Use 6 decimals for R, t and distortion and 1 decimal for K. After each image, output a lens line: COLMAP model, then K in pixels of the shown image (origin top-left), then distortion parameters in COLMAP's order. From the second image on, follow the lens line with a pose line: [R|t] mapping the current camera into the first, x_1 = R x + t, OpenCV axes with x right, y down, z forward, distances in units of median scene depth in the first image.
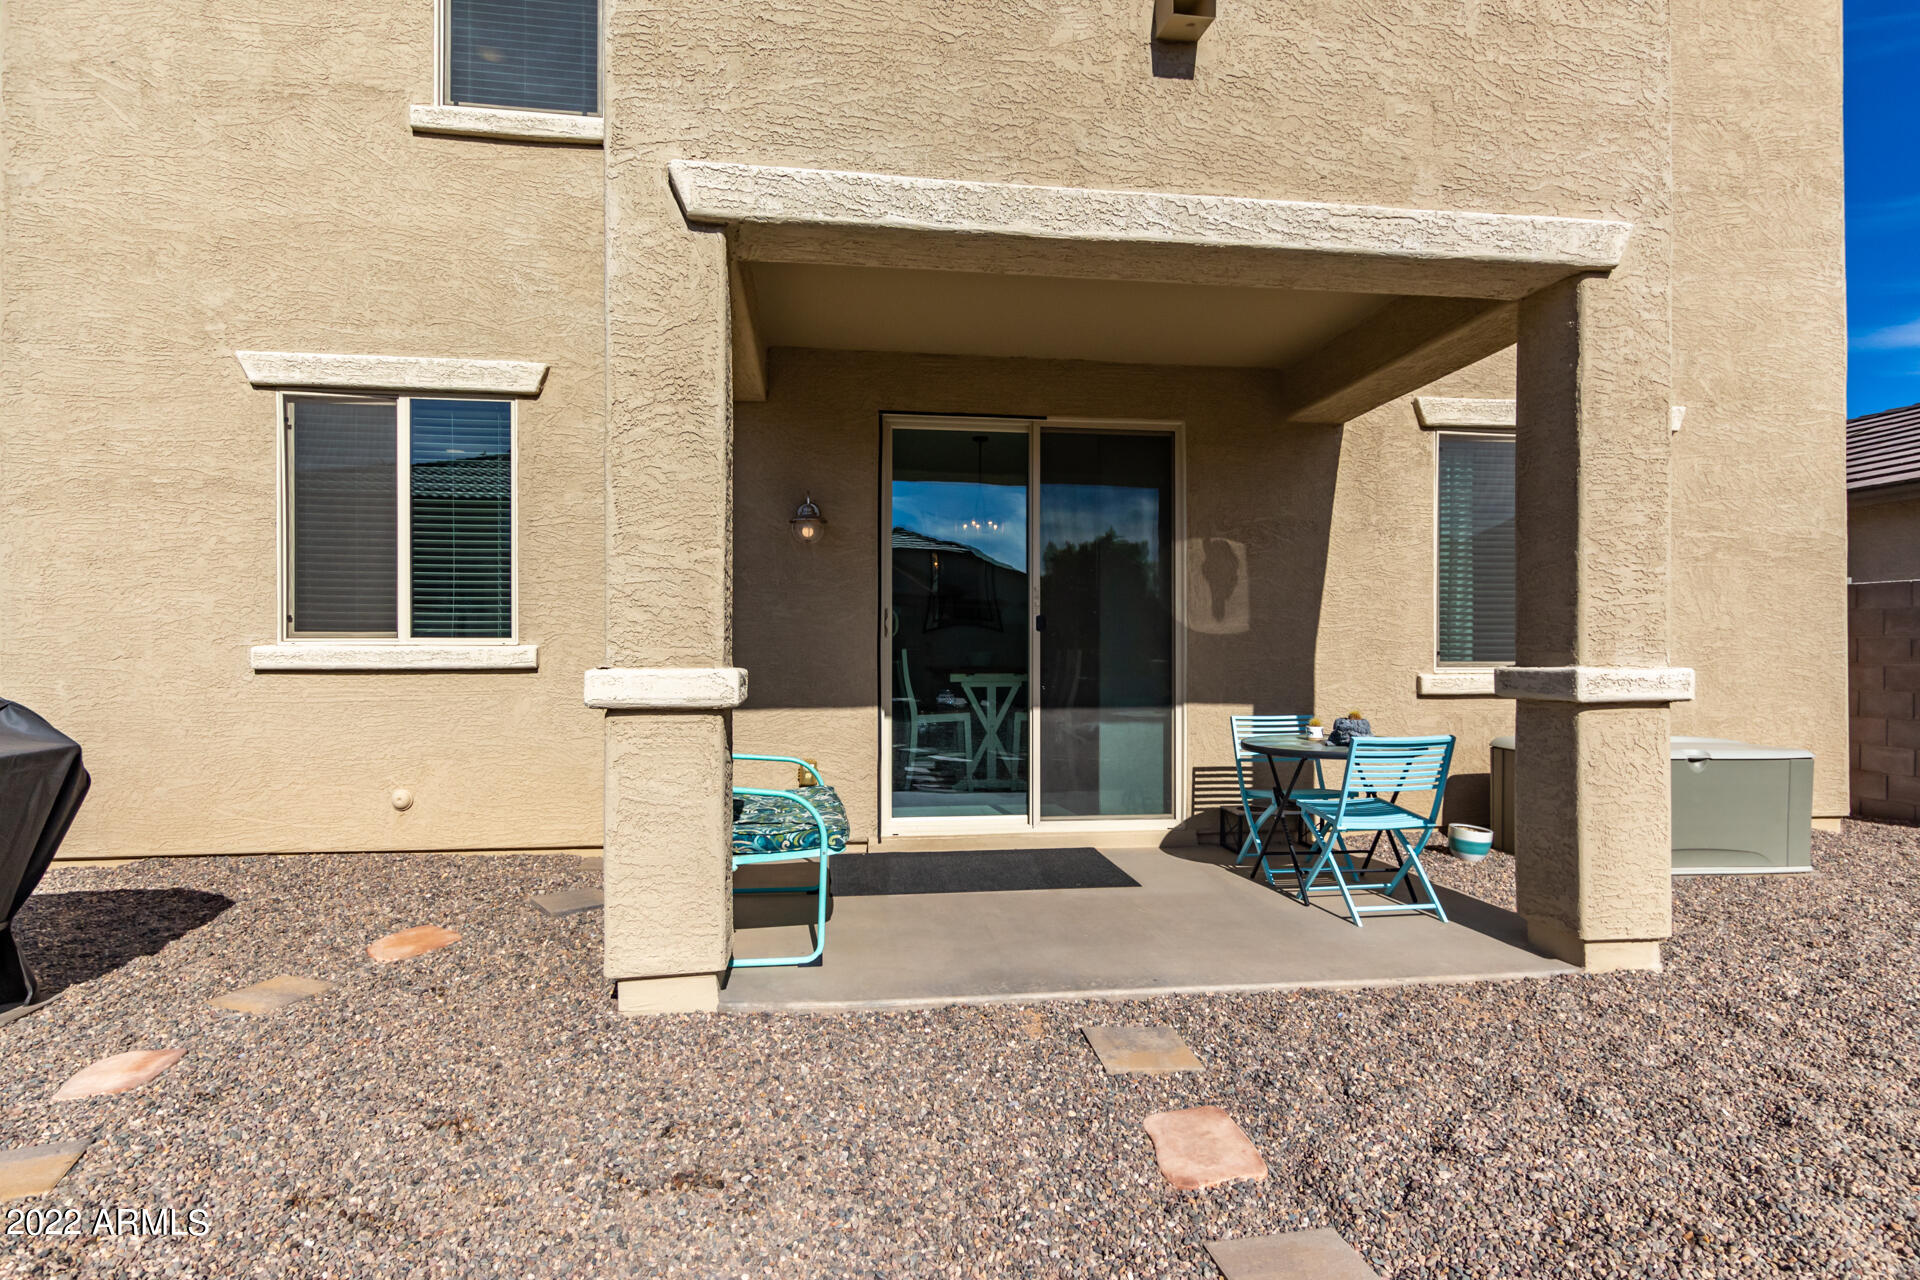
lens RADIAL K [[1047.1, 0, 971.9], [0, 1047.1, 652.1], [0, 0, 1]] dist [0.002551, -0.000180]
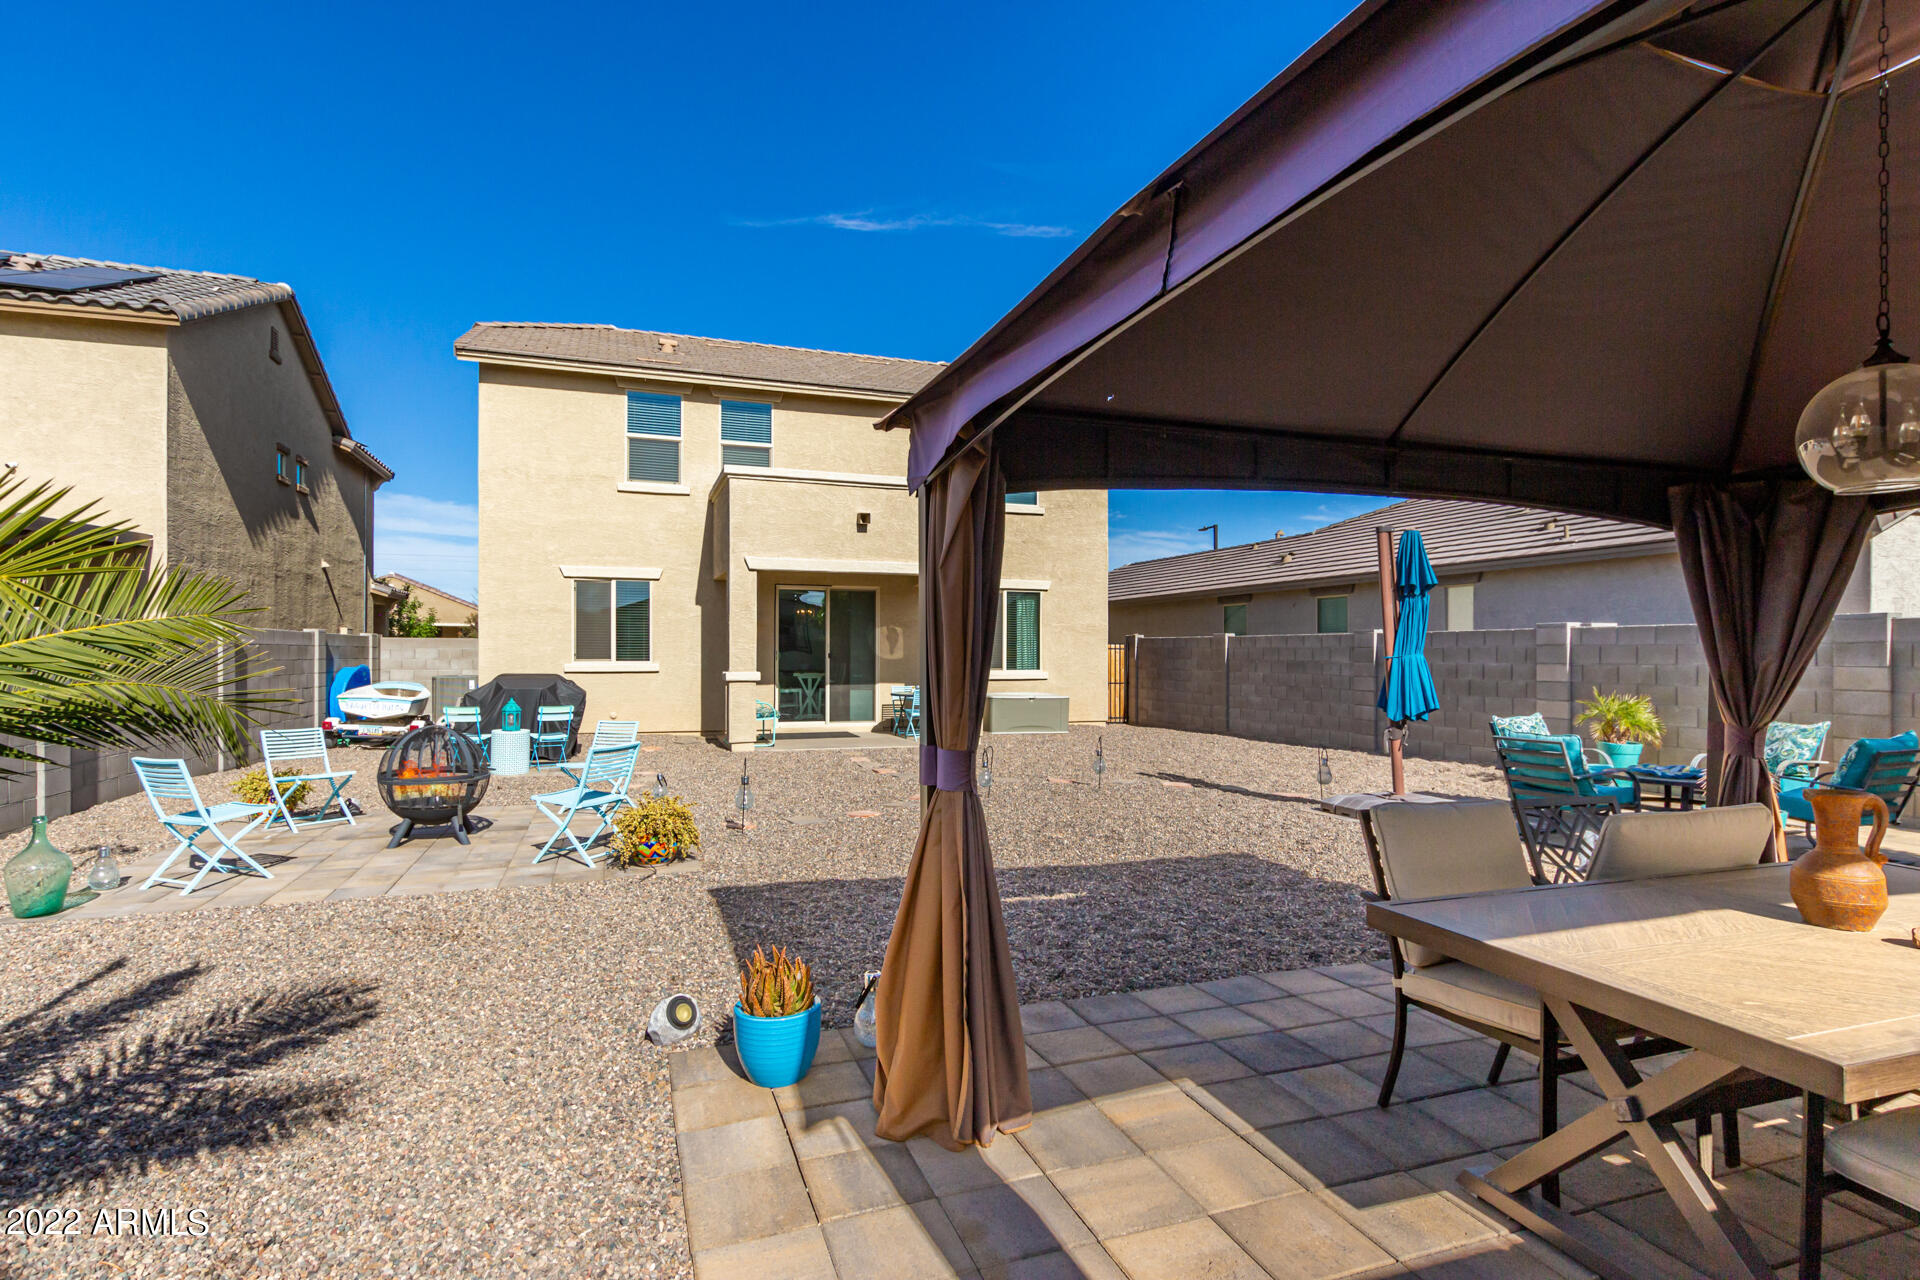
lens RADIAL K [[986.0, 0, 960.0], [0, 986.0, 640.0], [0, 0, 1]] dist [0.000674, 0.000131]
pose [[0.980525, 0.003494, 0.196361, -0.123620], [-0.000976, 0.999916, -0.012916, -0.037111], [-0.196390, 0.012473, 0.980447, -1.845041]]
